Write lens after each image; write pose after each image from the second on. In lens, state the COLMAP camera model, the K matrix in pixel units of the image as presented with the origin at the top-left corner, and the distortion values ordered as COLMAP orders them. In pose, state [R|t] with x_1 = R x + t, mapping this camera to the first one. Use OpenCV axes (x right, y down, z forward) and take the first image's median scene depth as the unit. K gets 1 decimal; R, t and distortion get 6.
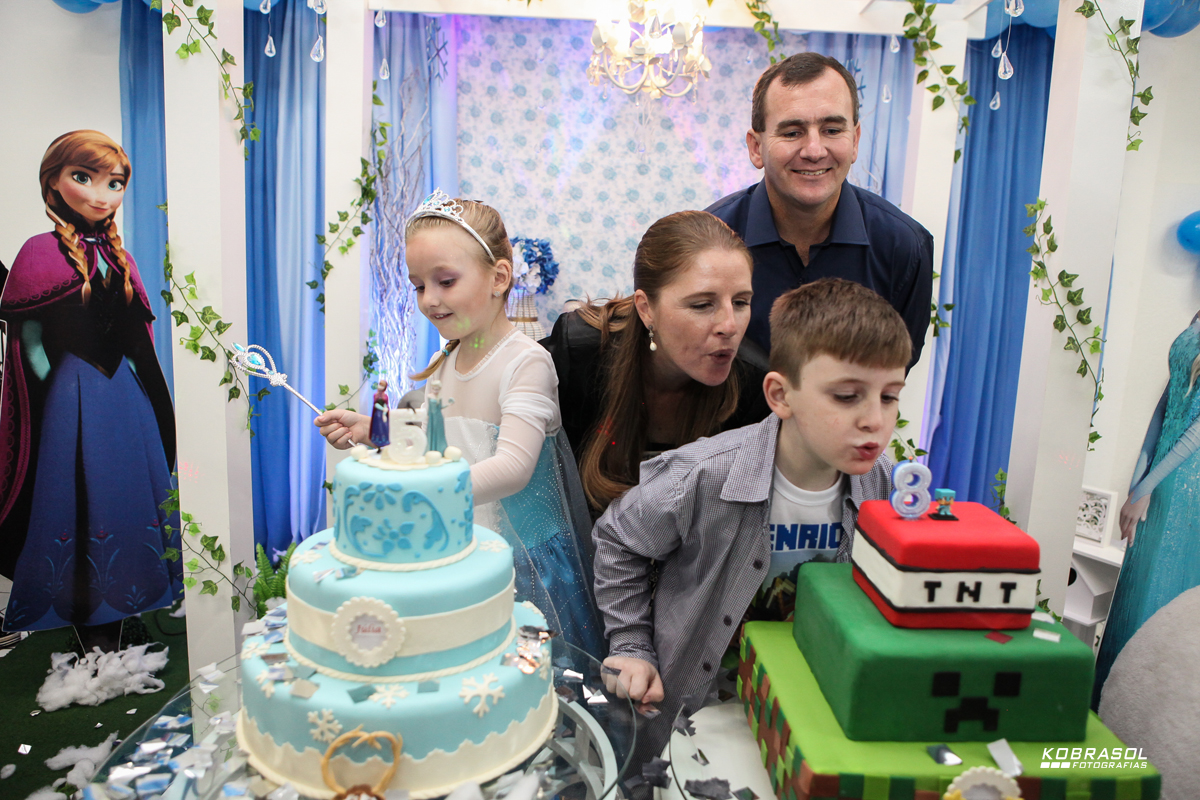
lens RADIAL K [[817.9, 0, 607.4], [0, 817.9, 410.5], [0, 0, 1]] dist [-0.106138, 0.068452]
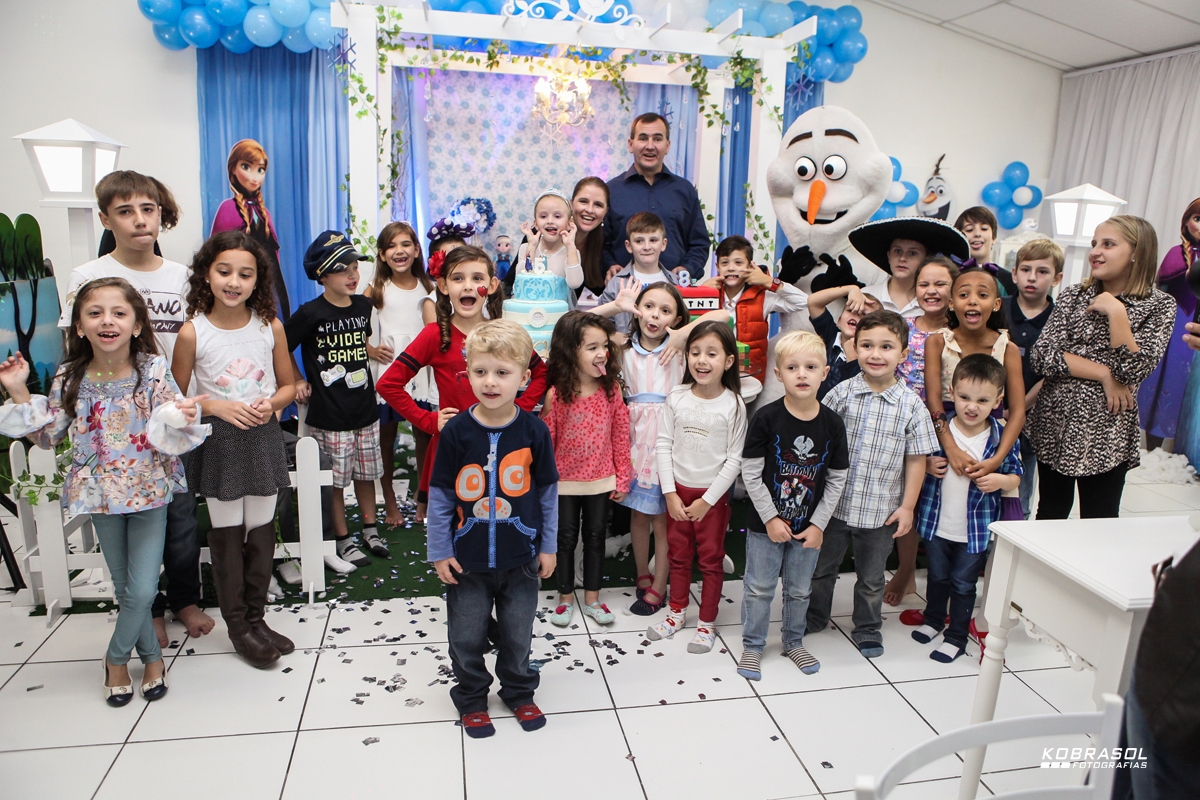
lens RADIAL K [[817.9, 0, 607.4], [0, 817.9, 410.5], [0, 0, 1]] dist [-0.106138, 0.068452]
pose [[0.978251, -0.055091, 0.199974, -0.262333], [0.042231, 0.996790, 0.068018, 0.159557], [-0.203080, -0.058094, 0.977437, -0.935209]]
